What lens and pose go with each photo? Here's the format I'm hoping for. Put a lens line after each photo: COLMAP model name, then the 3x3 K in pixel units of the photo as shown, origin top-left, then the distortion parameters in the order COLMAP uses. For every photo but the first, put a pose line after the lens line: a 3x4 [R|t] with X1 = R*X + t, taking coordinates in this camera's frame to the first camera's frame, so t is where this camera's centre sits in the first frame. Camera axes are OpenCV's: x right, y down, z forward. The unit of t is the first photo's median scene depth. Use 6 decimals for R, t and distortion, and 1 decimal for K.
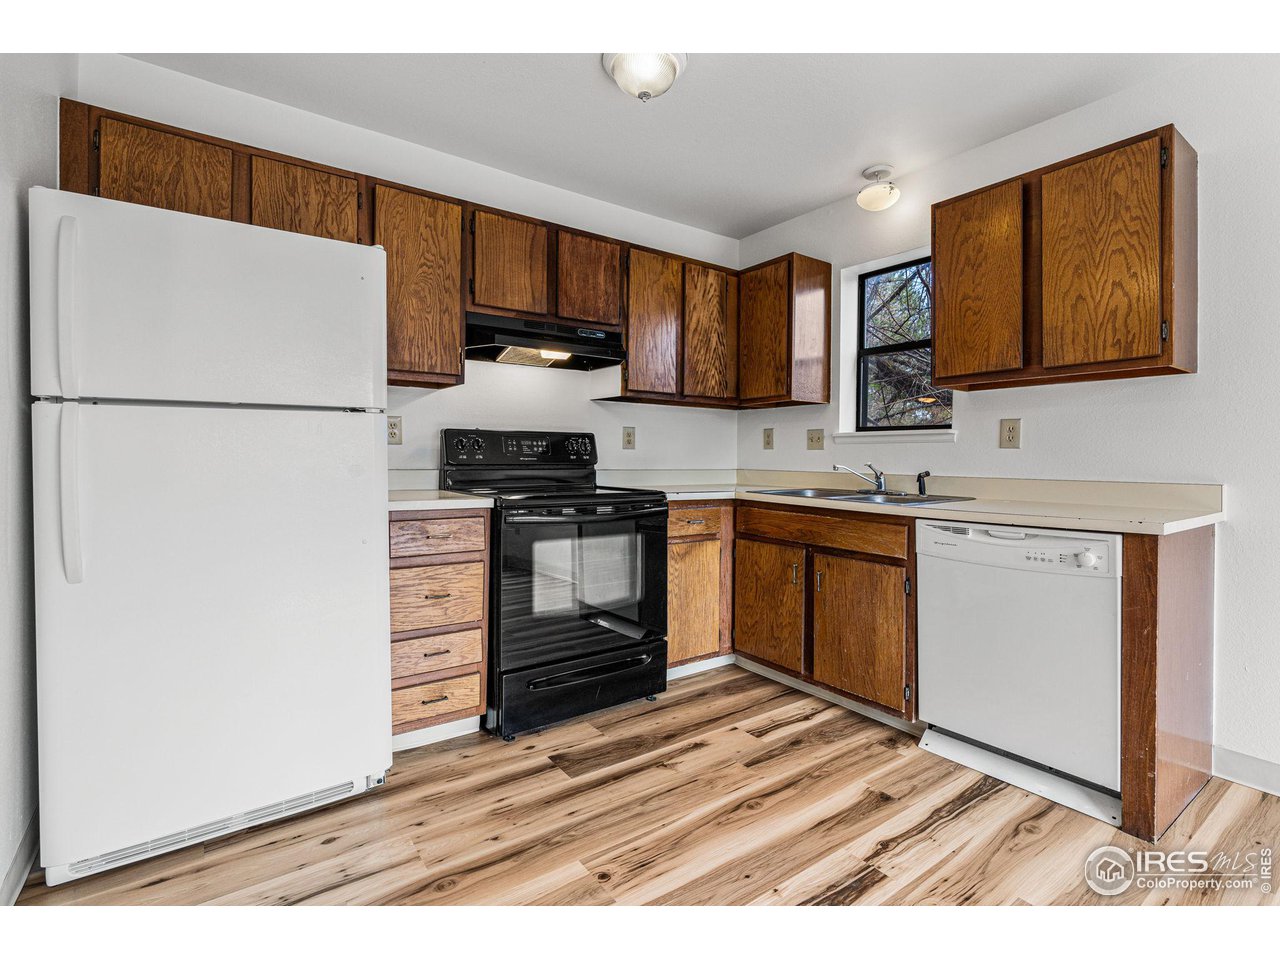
lens RADIAL K [[620.2, 0, 708.1], [0, 620.2, 469.0], [0, 0, 1]] dist [-0.002333, 0.000503]
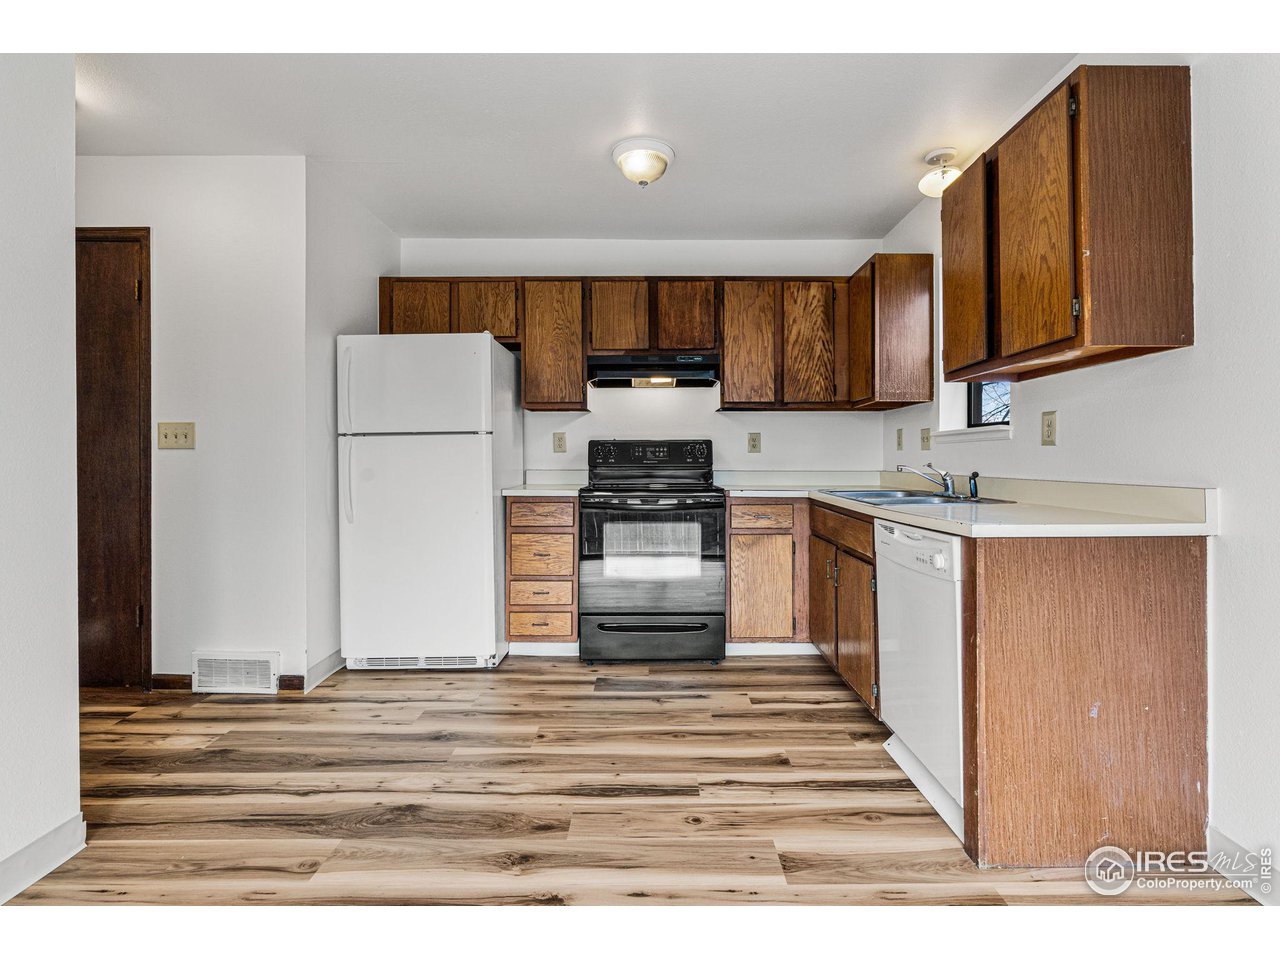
lens RADIAL K [[703.1, 0, 730.9], [0, 703.1, 473.4], [0, 0, 1]] dist [-0.001055, 0.000045]
pose [[0.795881, 0.002506, -0.605448, 0.757196], [-0.003013, 0.999995, 0.000179, 0.006980], [0.605445, 0.001682, 0.795885, -0.053115]]
